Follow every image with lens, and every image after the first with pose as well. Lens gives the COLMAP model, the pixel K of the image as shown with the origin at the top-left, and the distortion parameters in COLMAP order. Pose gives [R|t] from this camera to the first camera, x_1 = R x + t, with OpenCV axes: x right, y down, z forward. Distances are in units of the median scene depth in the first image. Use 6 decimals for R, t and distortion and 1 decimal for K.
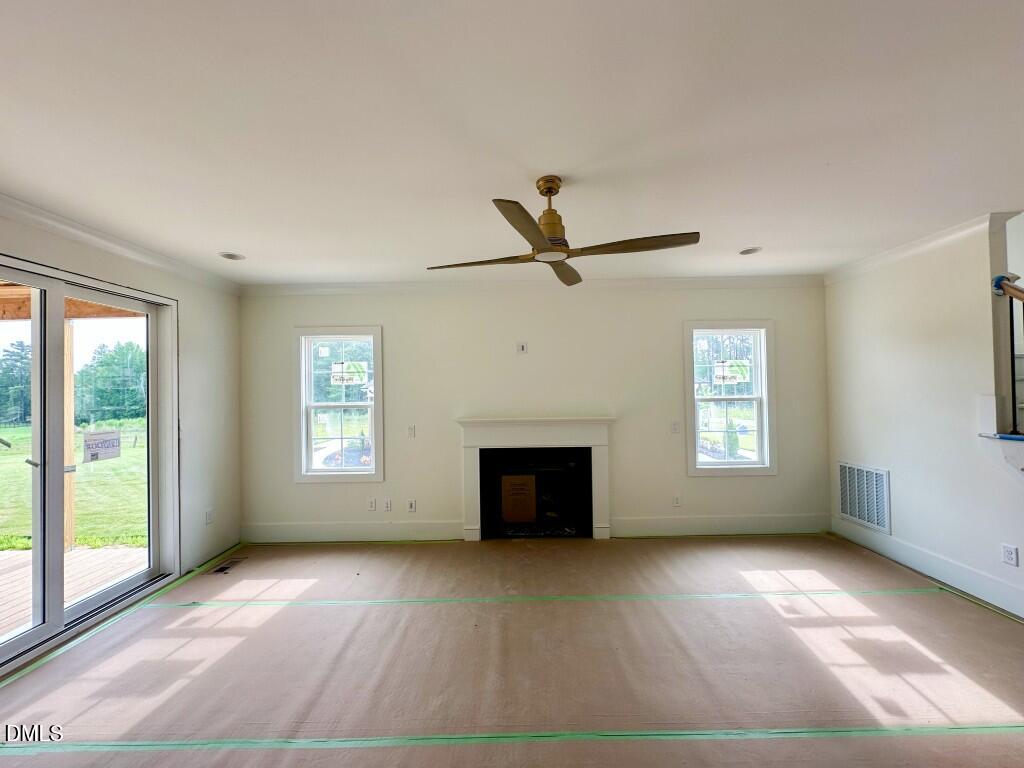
lens RADIAL K [[407.3, 0, 515.6], [0, 407.3, 386.5], [0, 0, 1]] dist [0.000438, 0.000069]
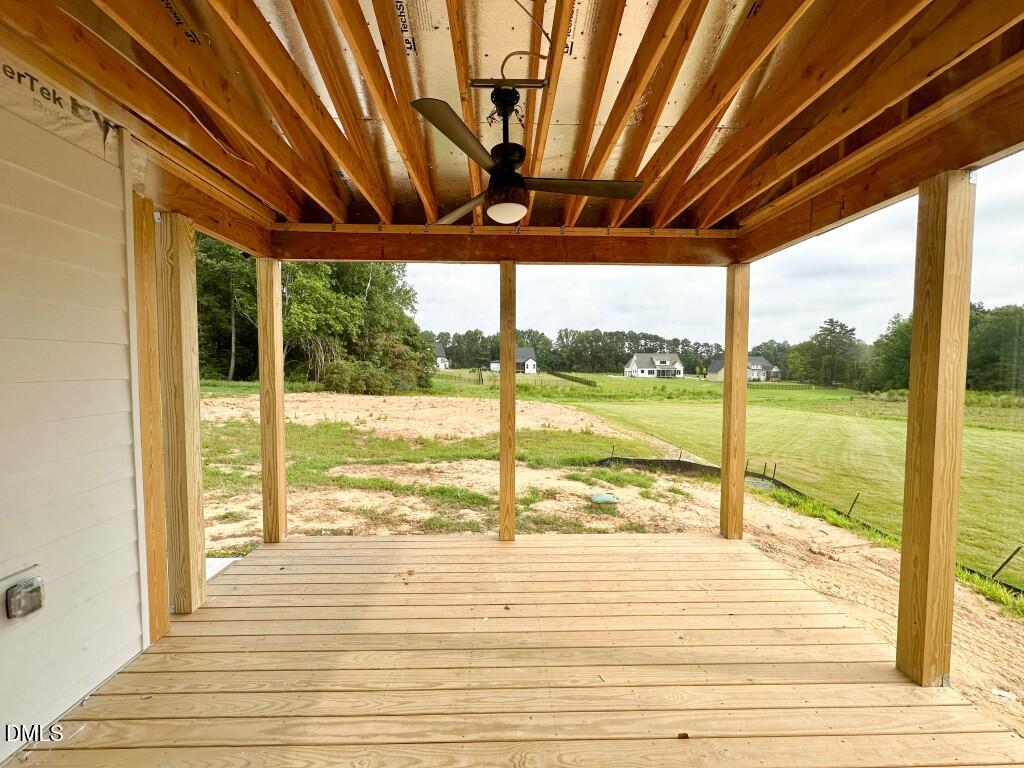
lens RADIAL K [[410.6, 0, 512.0], [0, 410.6, 384.0], [0, 0, 1]] dist [0.000592, 0.000127]
pose [[0.032788, 0.063471, -0.997445, -0.566207], [0.004261, 0.997964, 0.063644, 0.029710], [0.999453, -0.006337, 0.032450, 0.429064]]
